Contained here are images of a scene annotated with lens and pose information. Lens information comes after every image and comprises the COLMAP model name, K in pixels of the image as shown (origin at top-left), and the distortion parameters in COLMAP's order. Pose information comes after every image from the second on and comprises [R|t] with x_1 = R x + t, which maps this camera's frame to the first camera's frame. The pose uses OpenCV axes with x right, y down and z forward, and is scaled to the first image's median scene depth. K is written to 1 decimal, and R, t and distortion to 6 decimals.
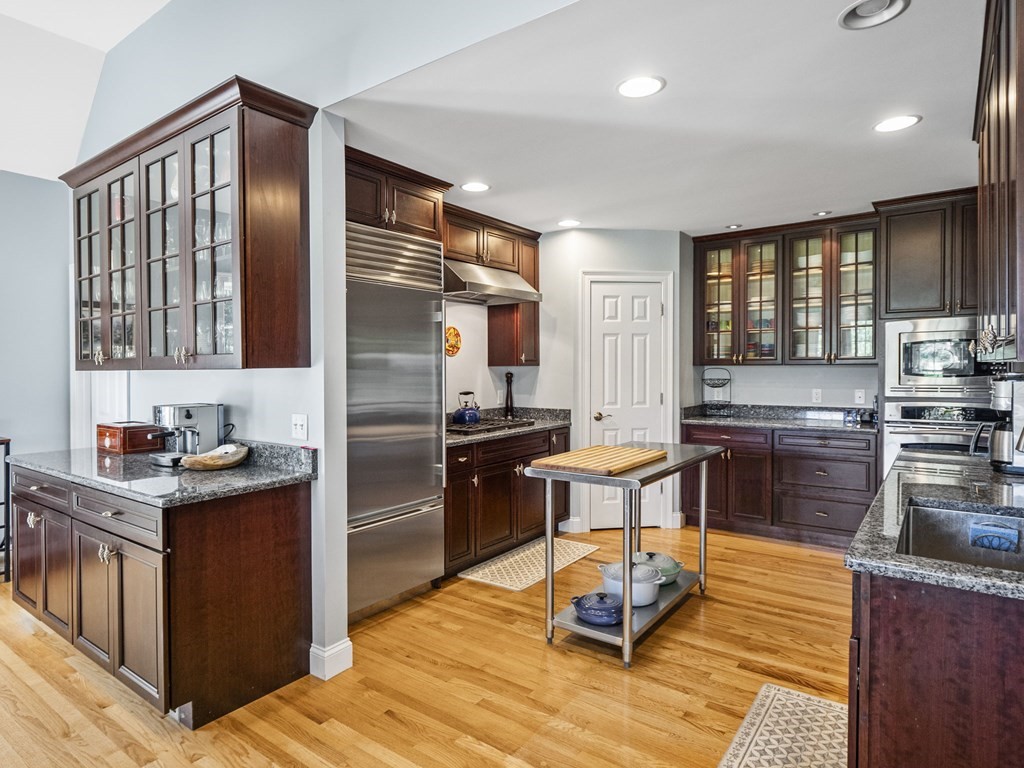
lens RADIAL K [[590.0, 0, 504.8], [0, 590.0, 383.4], [0, 0, 1]] dist [-0.003690, -0.004407]
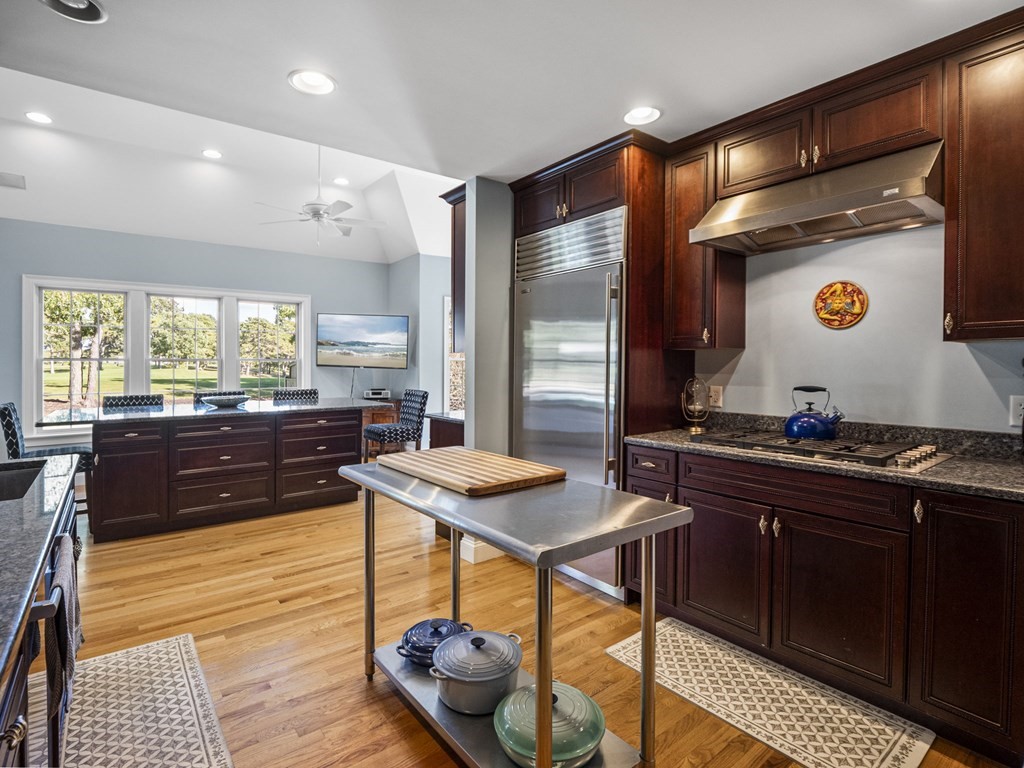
lens RADIAL K [[523.0, 0, 511.1], [0, 523.0, 370.3], [0, 0, 1]] dist [-0.016246, 0.000636]
pose [[-0.272737, 0.023809, -0.961794, 0.608936], [-0.021032, 0.999307, 0.030702, -0.015215], [0.961859, 0.028602, -0.272048, 0.950334]]
